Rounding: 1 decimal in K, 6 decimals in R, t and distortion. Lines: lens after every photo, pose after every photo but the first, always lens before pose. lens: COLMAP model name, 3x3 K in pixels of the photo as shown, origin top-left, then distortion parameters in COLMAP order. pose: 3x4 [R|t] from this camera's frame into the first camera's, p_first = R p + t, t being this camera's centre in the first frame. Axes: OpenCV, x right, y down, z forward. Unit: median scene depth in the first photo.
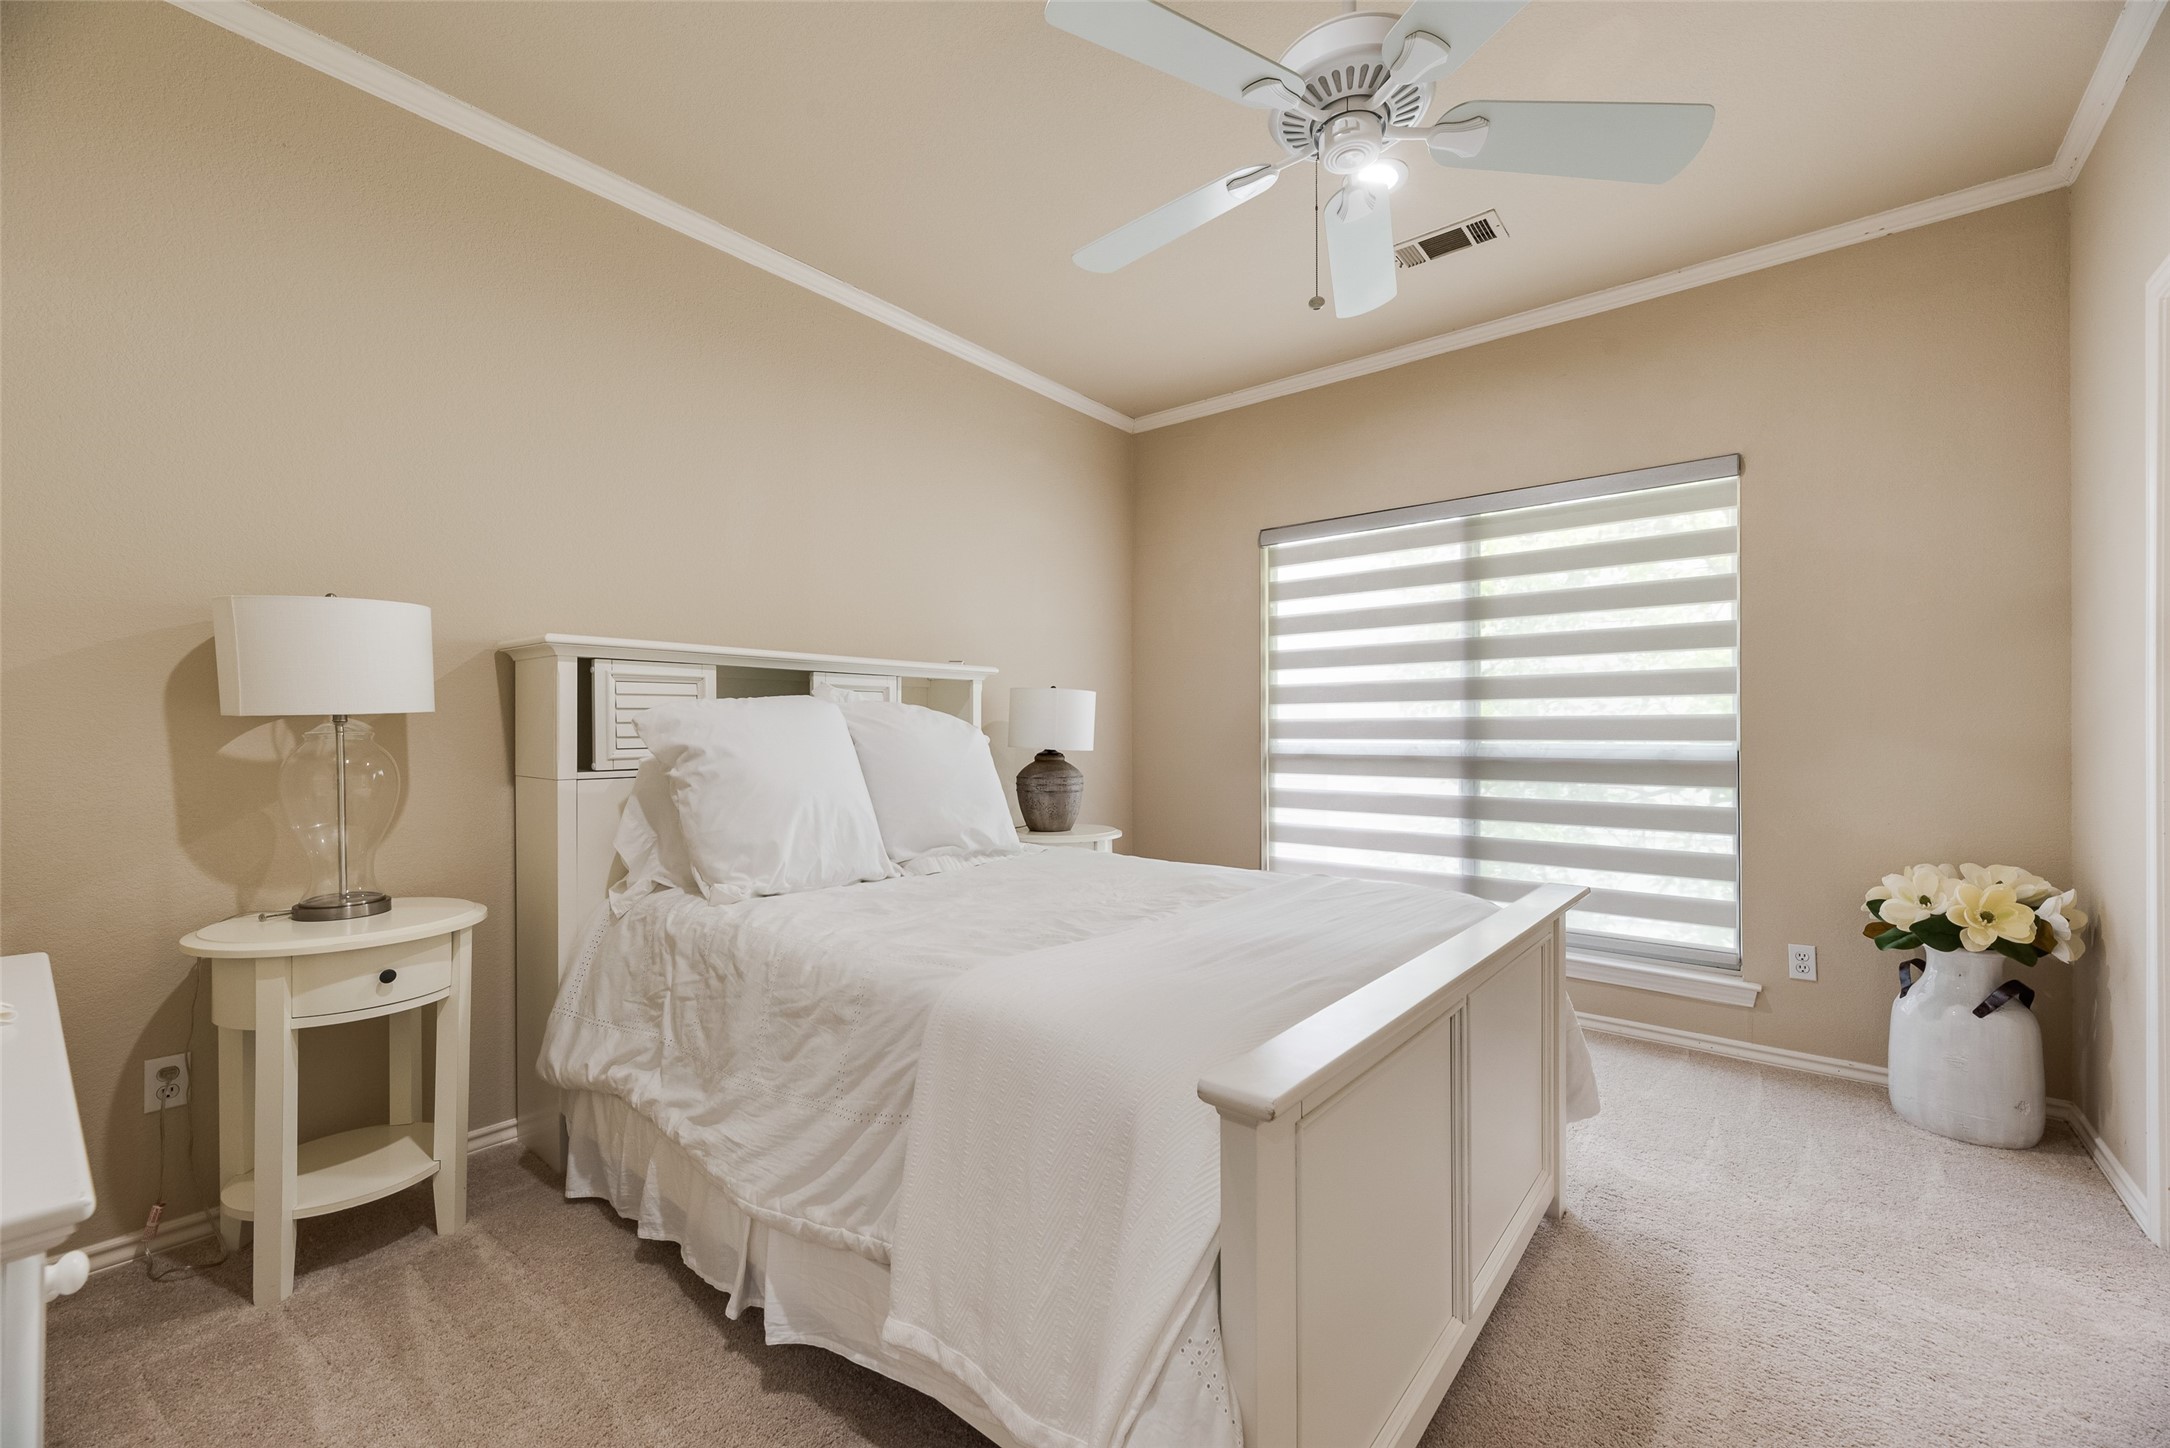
lens RADIAL K [[887.4, 0, 1085.0], [0, 887.4, 724.0], [0, 0, 1]] dist [0.000253, -0.000003]
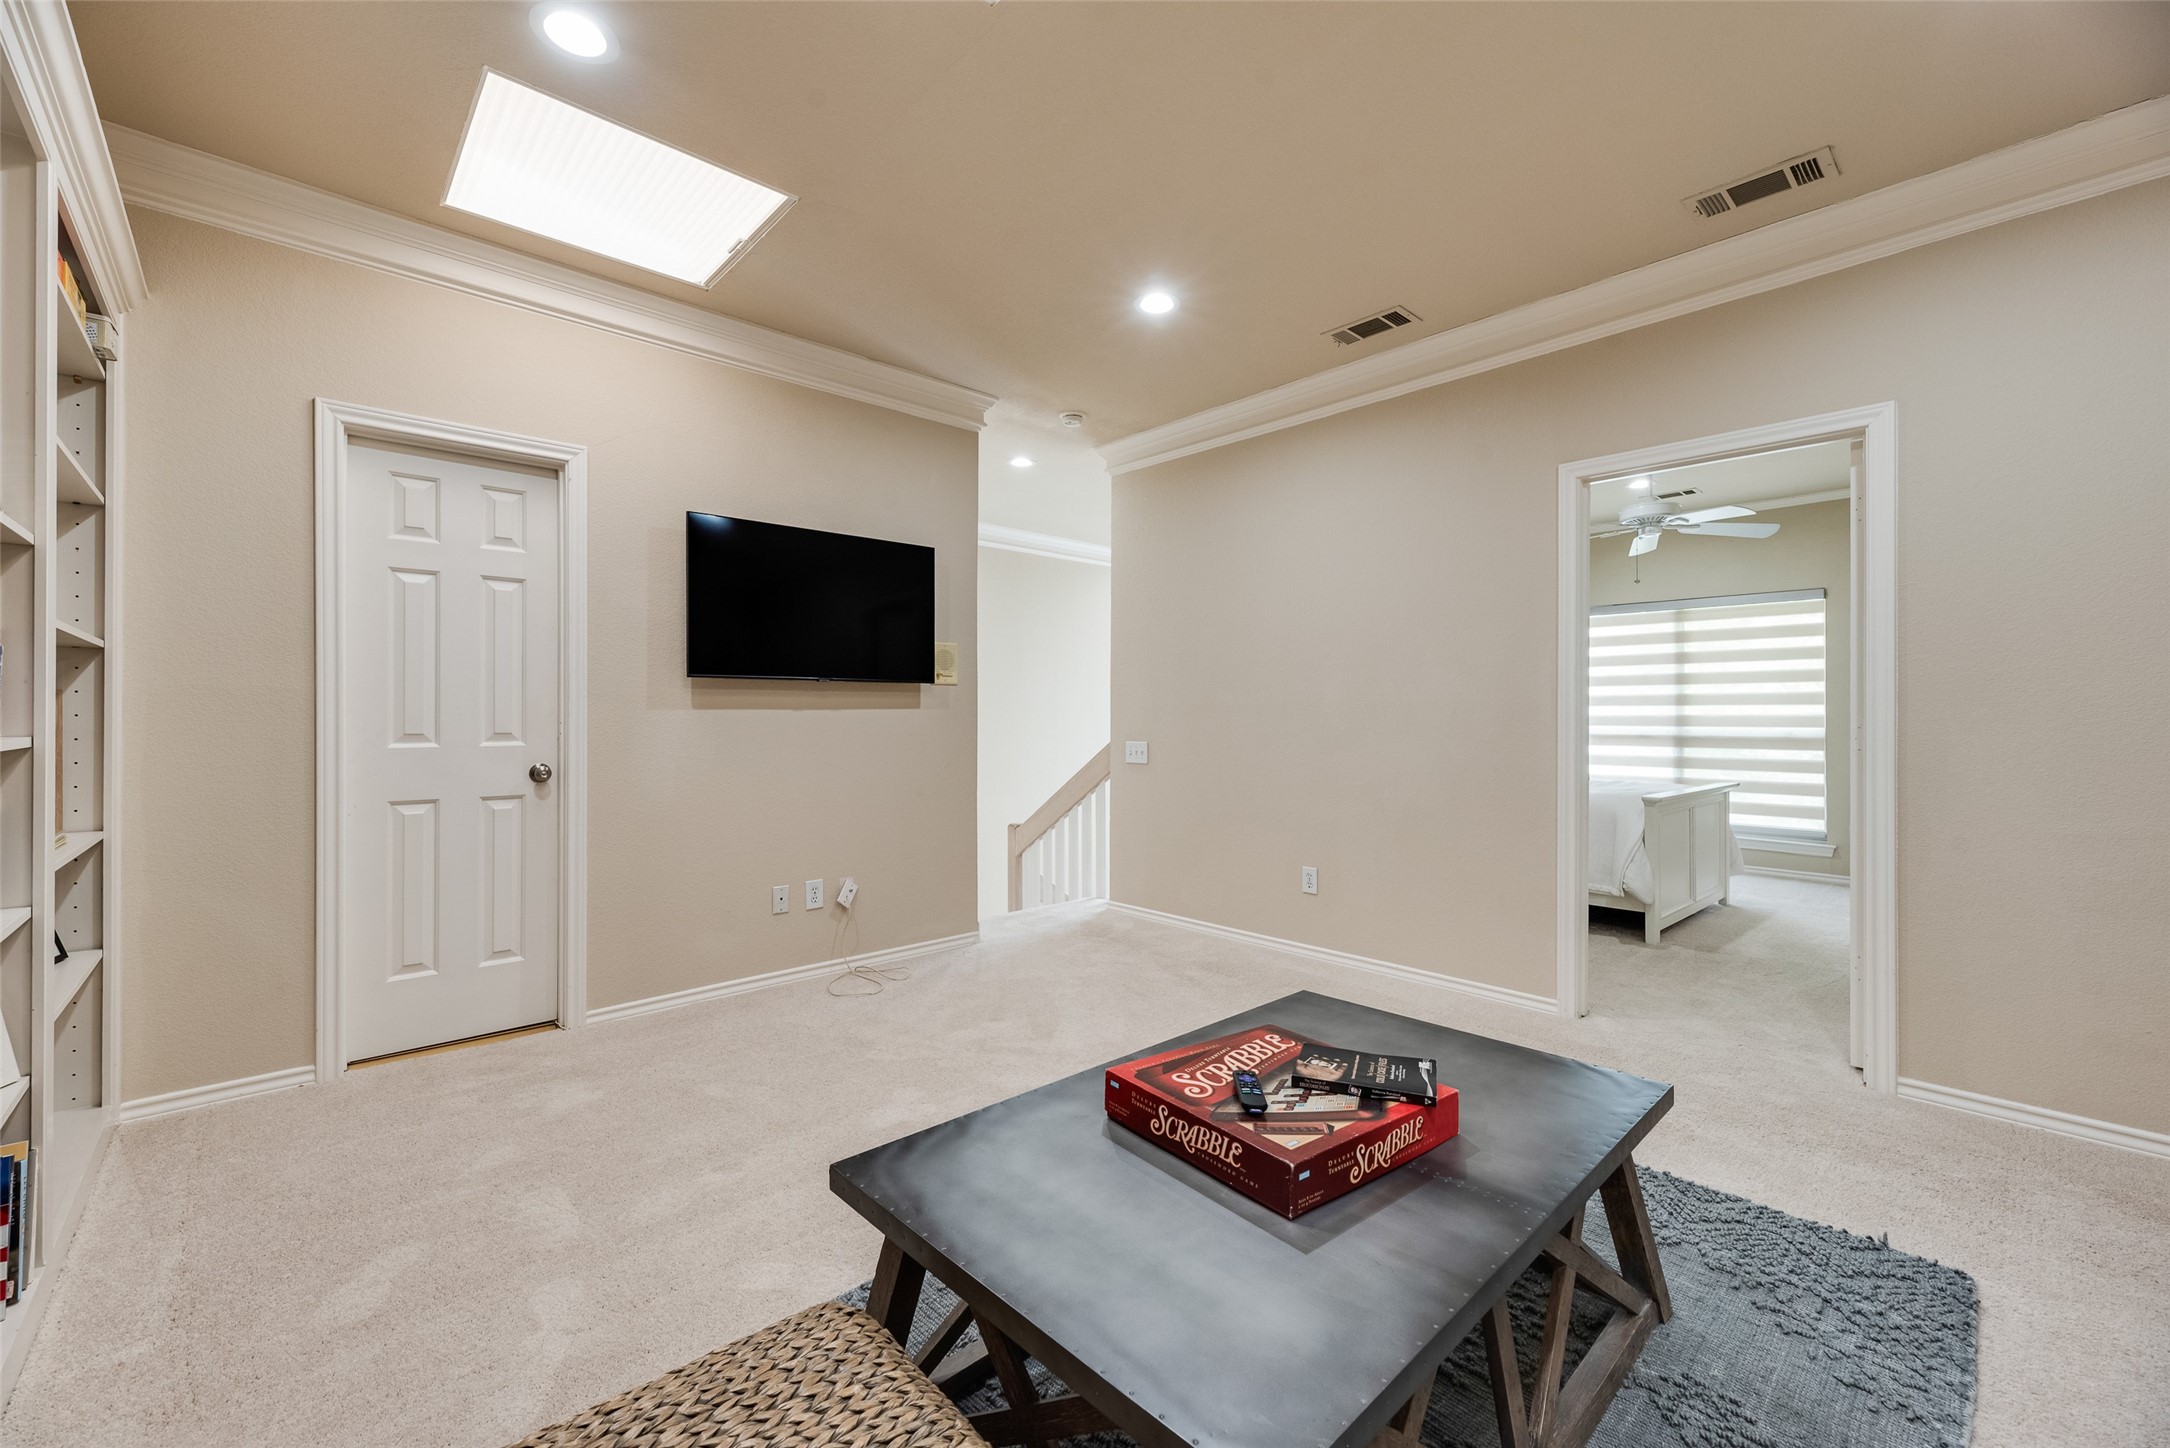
lens RADIAL K [[873.2, 0, 1088.4], [0, 873.2, 720.9], [0, 0, 1]] dist [0.002302, -0.000082]
pose [[0.988609, 0.002545, -0.150482, -0.545772], [-0.001472, 0.999973, 0.007237, -0.006529], [0.150496, -0.006933, 0.988586, -1.064002]]
